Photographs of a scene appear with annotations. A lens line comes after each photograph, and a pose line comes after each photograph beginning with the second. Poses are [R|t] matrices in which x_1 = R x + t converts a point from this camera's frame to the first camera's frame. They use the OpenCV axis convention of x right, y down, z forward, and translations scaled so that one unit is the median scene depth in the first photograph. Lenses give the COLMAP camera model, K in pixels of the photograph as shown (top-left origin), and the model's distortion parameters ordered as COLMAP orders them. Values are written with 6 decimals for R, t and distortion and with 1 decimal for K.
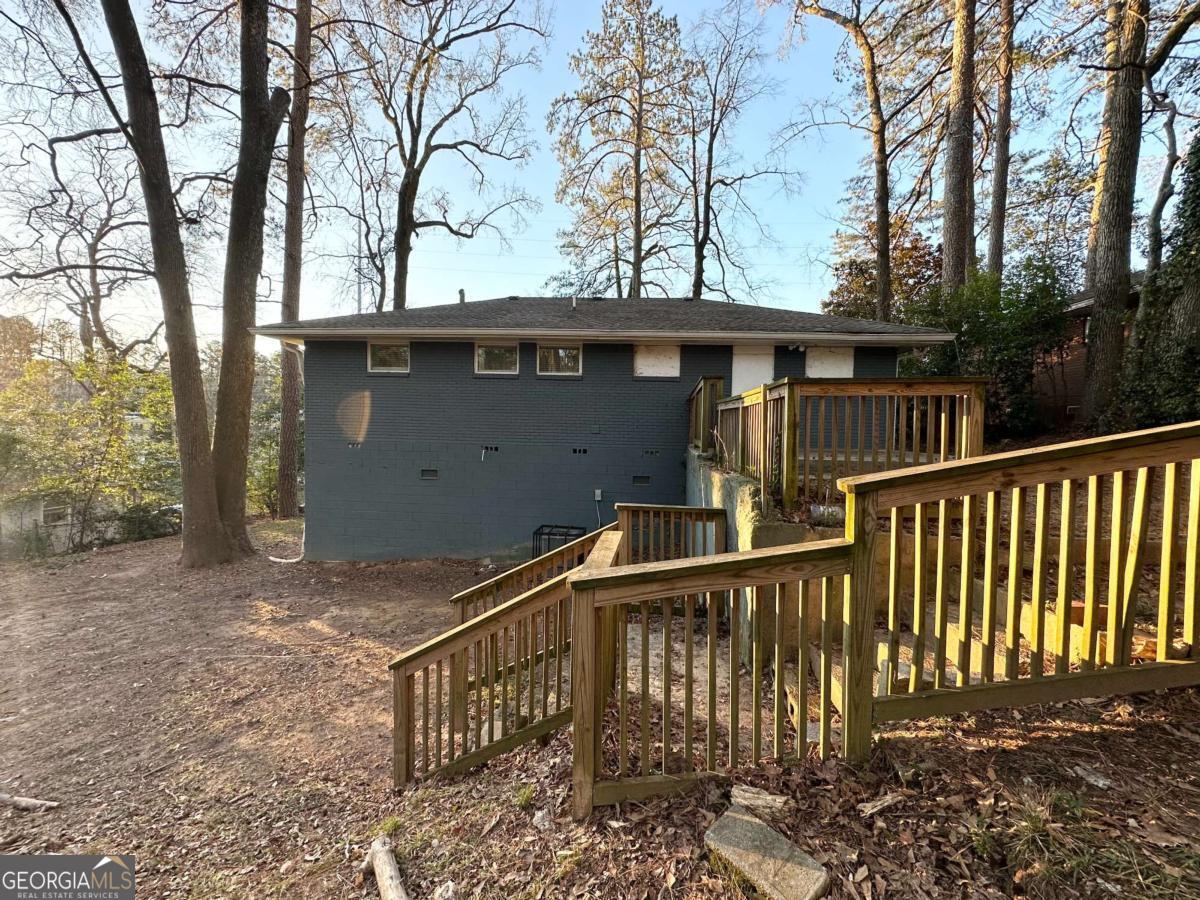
lens RADIAL K [[474.5, 0, 599.5], [0, 474.5, 446.4], [0, 0, 1]] dist [-0.003318, 0.000852]
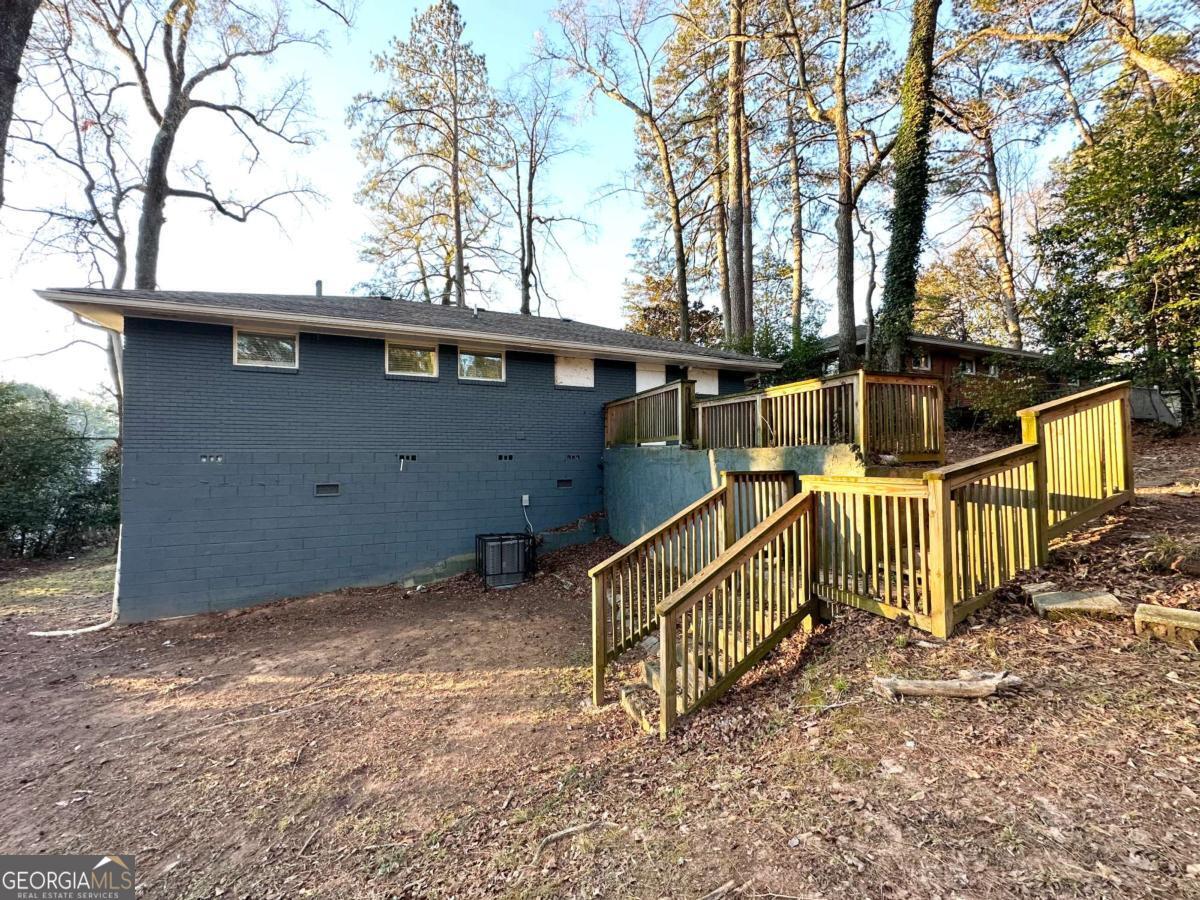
lens RADIAL K [[474.5, 0, 598.2], [0, 474.5, 446.1], [0, 0, 1]] dist [-0.003318, 0.000852]
pose [[0.884969, -0.014566, 0.465421, -0.157968], [0.041947, 0.997941, -0.048526, 0.020344], [-0.463756, 0.062467, 0.883758, 0.015848]]
